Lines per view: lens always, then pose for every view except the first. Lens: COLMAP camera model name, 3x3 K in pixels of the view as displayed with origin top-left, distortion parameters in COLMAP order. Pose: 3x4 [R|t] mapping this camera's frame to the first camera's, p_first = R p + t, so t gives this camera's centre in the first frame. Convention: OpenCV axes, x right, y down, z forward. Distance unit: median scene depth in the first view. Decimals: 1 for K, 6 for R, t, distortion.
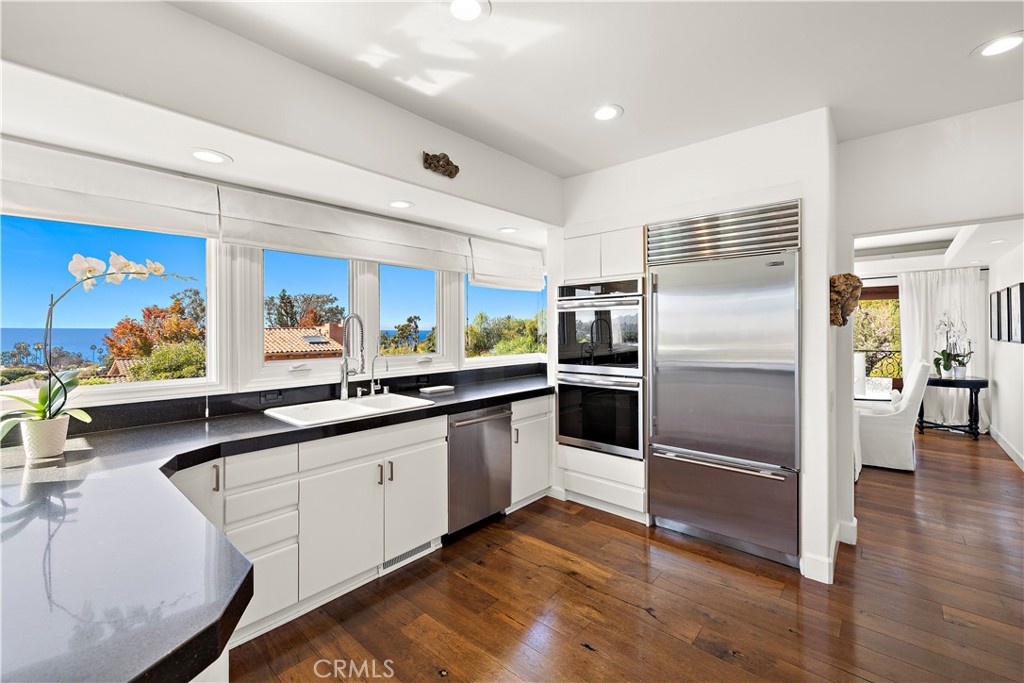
lens RADIAL K [[439.4, 0, 506.0], [0, 439.4, 331.5], [0, 0, 1]] dist [0.001828, -0.000167]
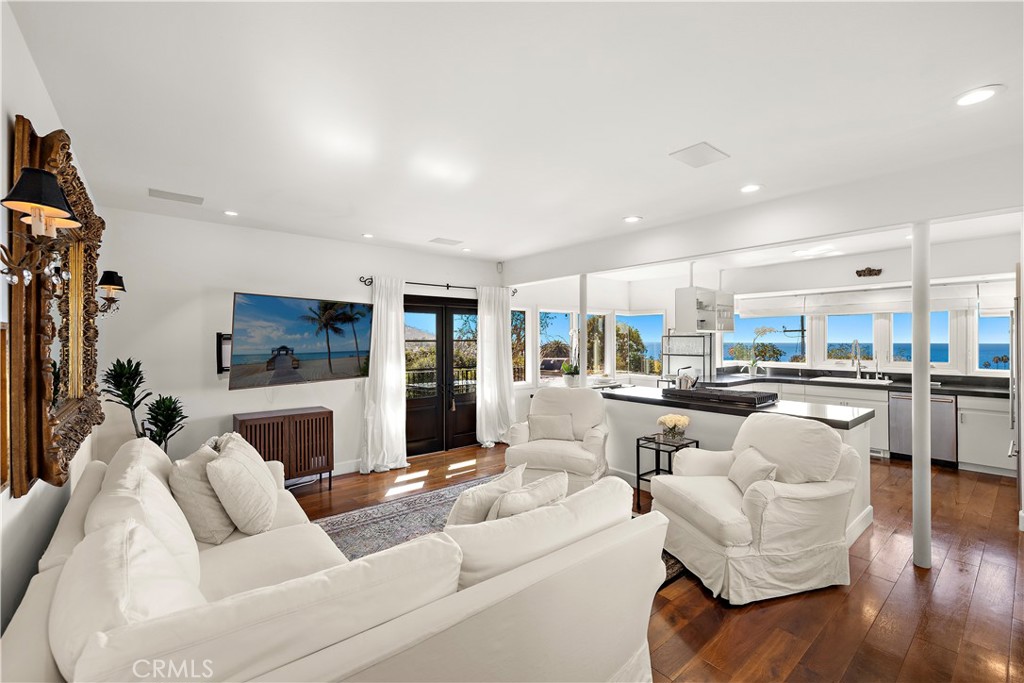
lens RADIAL K [[439.4, 0, 516.5], [0, 439.4, 341.1], [0, 0, 1]] dist [0.001828, -0.000167]
pose [[-0.156164, 0.008436, -0.987695, 2.588608], [-0.000578, 0.999963, 0.008633, -0.065275], [0.987731, 0.001919, -0.156153, -0.431316]]
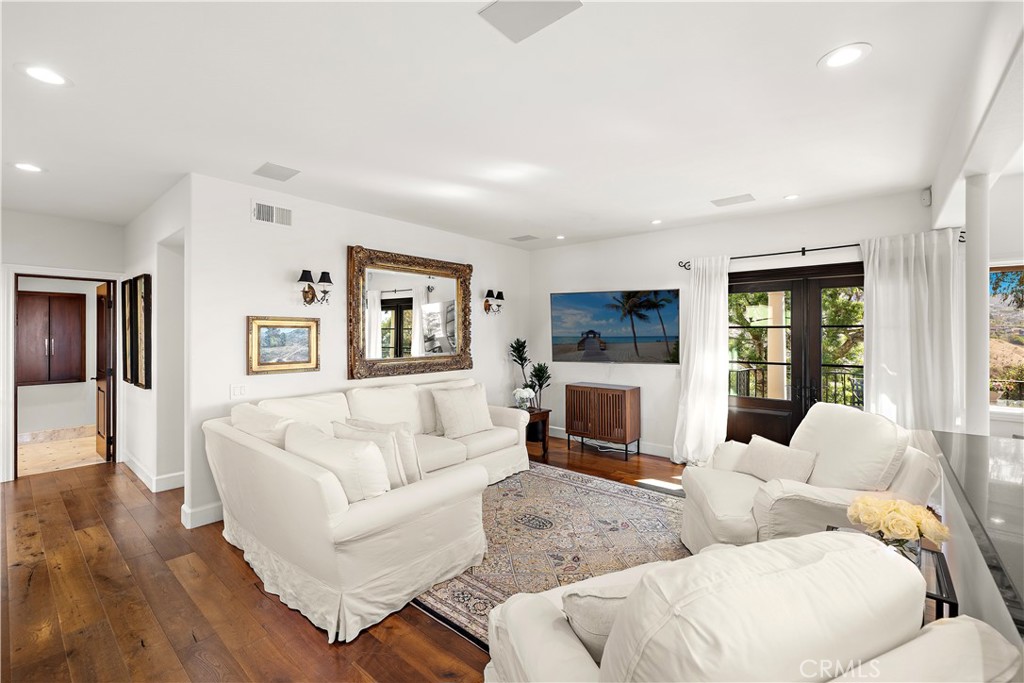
lens RADIAL K [[439.4, 0, 518.4], [0, 439.4, 330.8], [0, 0, 1]] dist [0.001828, -0.000167]
pose [[-0.999912, -0.000462, -0.013283, 1.340056], [-0.000436, 0.999998, -0.001895, -0.022354], [0.013284, -0.001889, -0.999910, 0.611560]]
